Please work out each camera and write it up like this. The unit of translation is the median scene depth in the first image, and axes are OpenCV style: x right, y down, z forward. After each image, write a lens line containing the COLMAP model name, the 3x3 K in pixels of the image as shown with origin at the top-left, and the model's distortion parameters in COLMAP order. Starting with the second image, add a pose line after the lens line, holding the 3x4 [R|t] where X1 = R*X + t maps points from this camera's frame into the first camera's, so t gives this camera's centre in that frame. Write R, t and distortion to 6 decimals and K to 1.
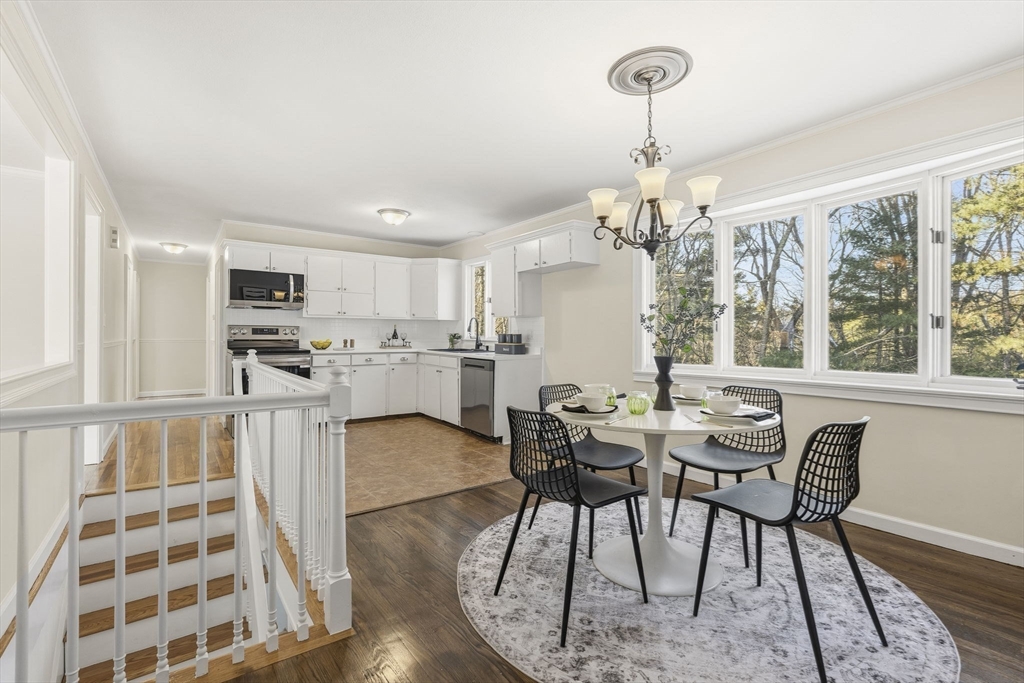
lens RADIAL K [[464.1, 0, 507.4], [0, 464.1, 338.9], [0, 0, 1]] dist [-0.003118, 0.001122]
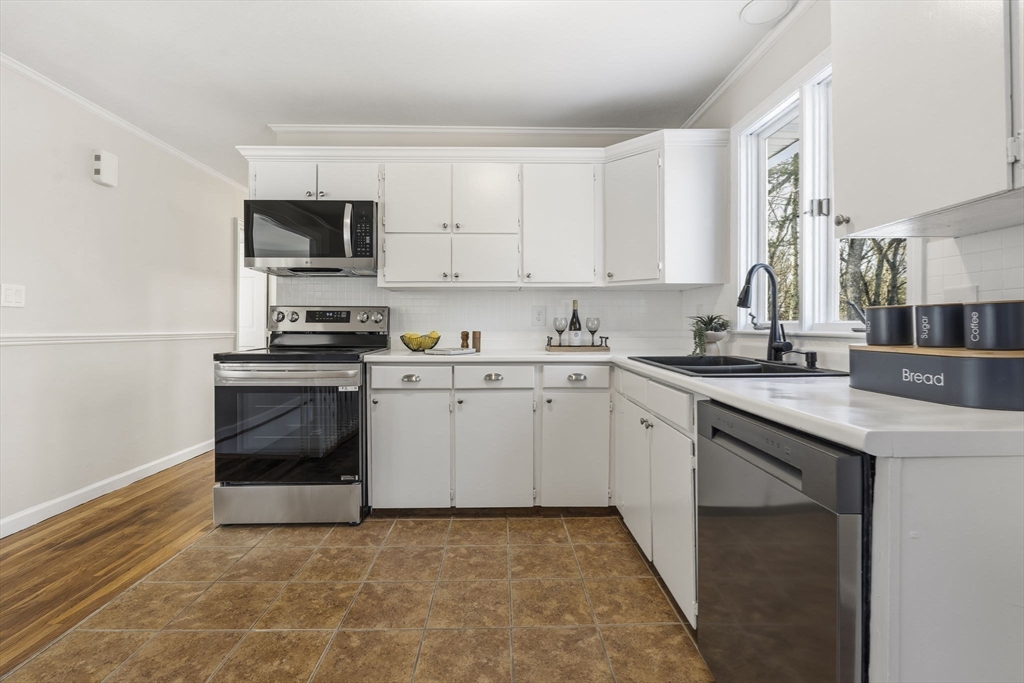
lens RADIAL K [[464.1, 0, 511.3], [0, 464.1, 328.5], [0, 0, 1]] dist [-0.003118, 0.001122]
pose [[0.821315, -0.004013, -0.570461, -0.031673], [-0.000729, 0.999967, -0.008084, 0.001915], [0.570475, 0.007055, 0.821285, 0.639896]]
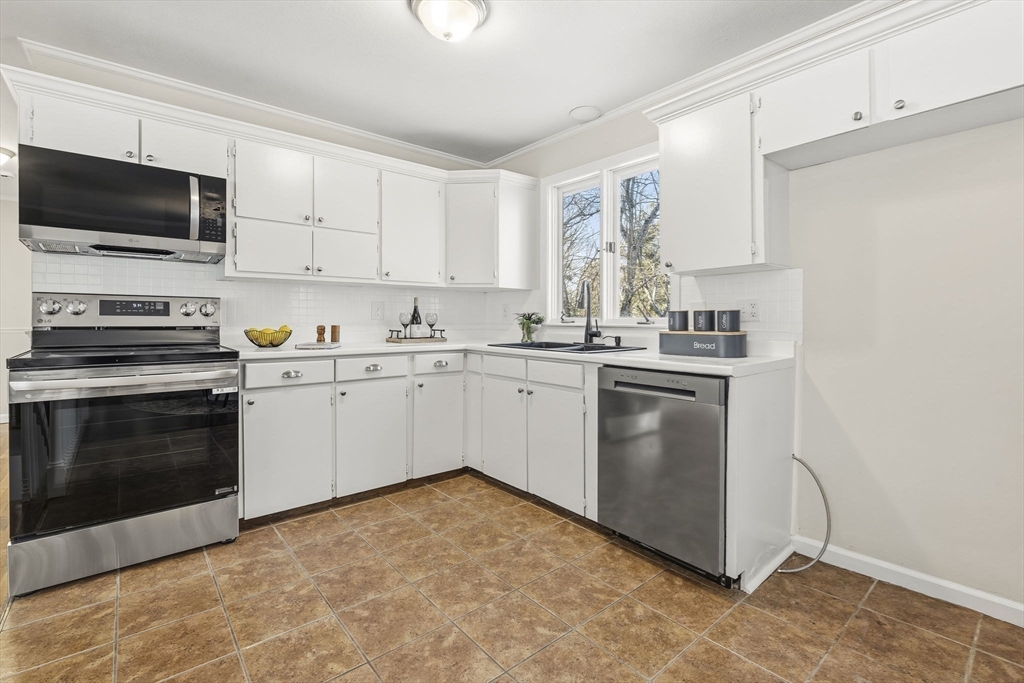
lens RADIAL K [[464.1, 0, 506.6], [0, 464.1, 325.3], [0, 0, 1]] dist [-0.003118, 0.001122]
pose [[0.997908, -0.006039, 0.064374, -0.190377], [0.006082, 0.999981, -0.000484, 0.002237], [-0.064369, 0.000874, 0.997926, 0.512938]]
